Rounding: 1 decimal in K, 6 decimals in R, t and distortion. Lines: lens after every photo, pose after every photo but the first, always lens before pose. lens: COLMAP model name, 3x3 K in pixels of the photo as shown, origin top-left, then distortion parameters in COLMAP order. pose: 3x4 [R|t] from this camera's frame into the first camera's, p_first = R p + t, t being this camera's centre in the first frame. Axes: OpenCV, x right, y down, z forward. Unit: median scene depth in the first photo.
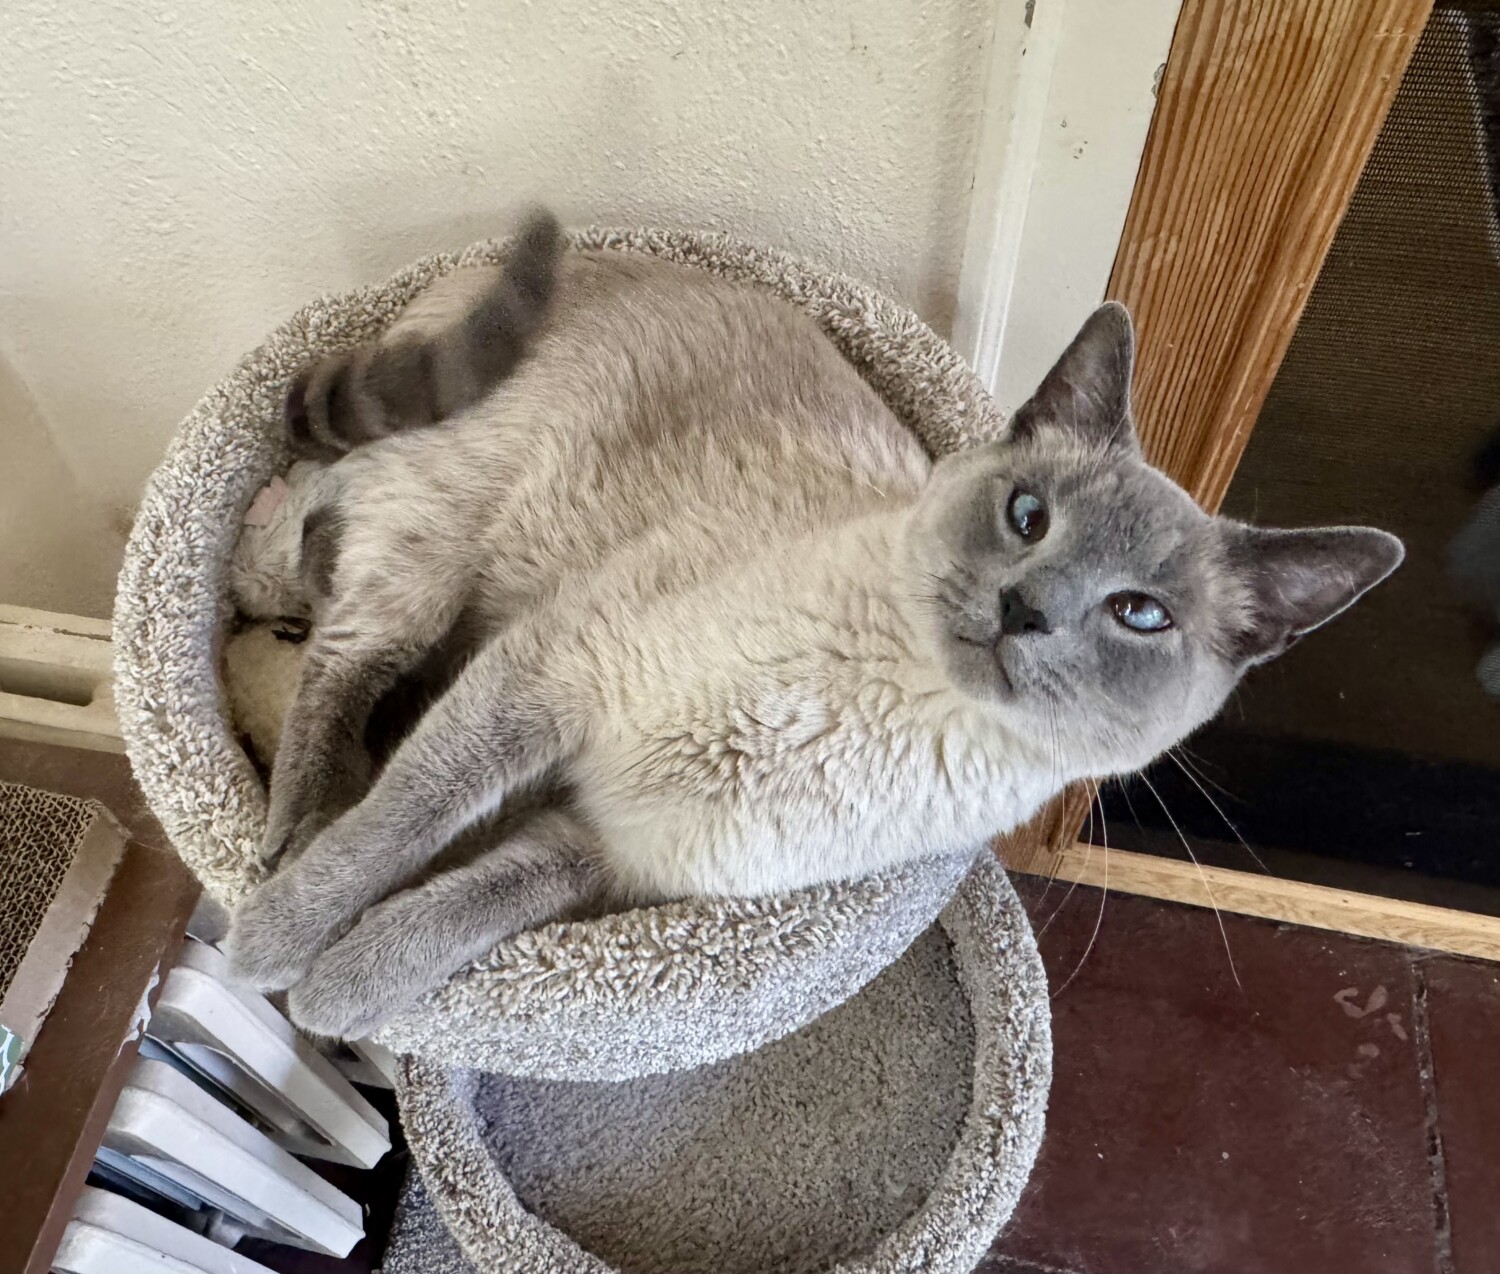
lens RADIAL K [[1188.4, 0, 741.3], [0, 1188.4, 637.0], [0, 0, 1]] dist [-0.029570, 0.018093]
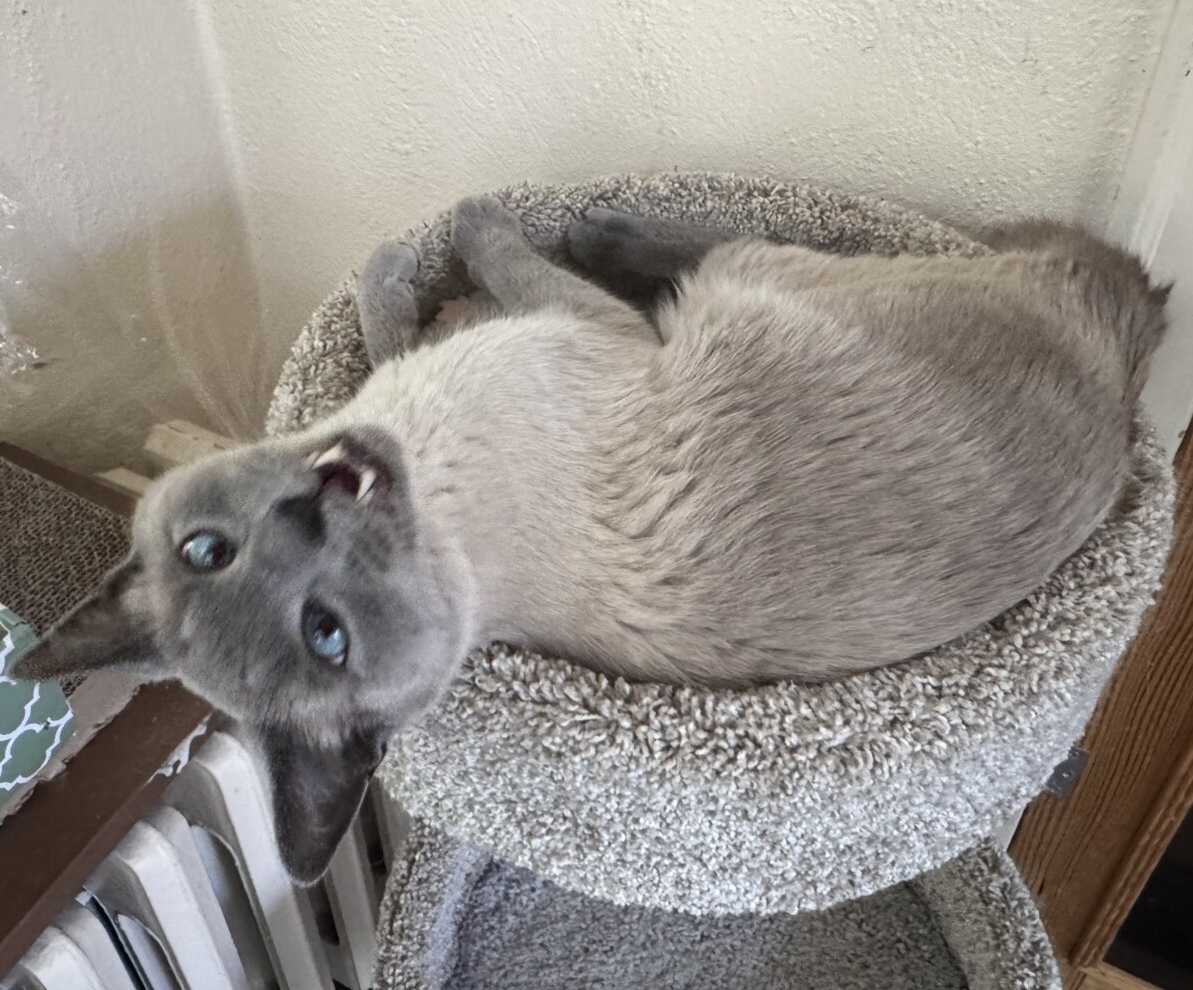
lens RADIAL K [[1089.8, 0, 601.5], [0, 1089.8, 495.7], [0, 0, 1]] dist [-0.009602, 0.000000]
pose [[0.961232, 0.198924, -0.190950, -0.013590], [-0.242089, 0.940345, -0.239048, 0.241186], [0.132006, 0.276007, 0.952047, 0.070041]]
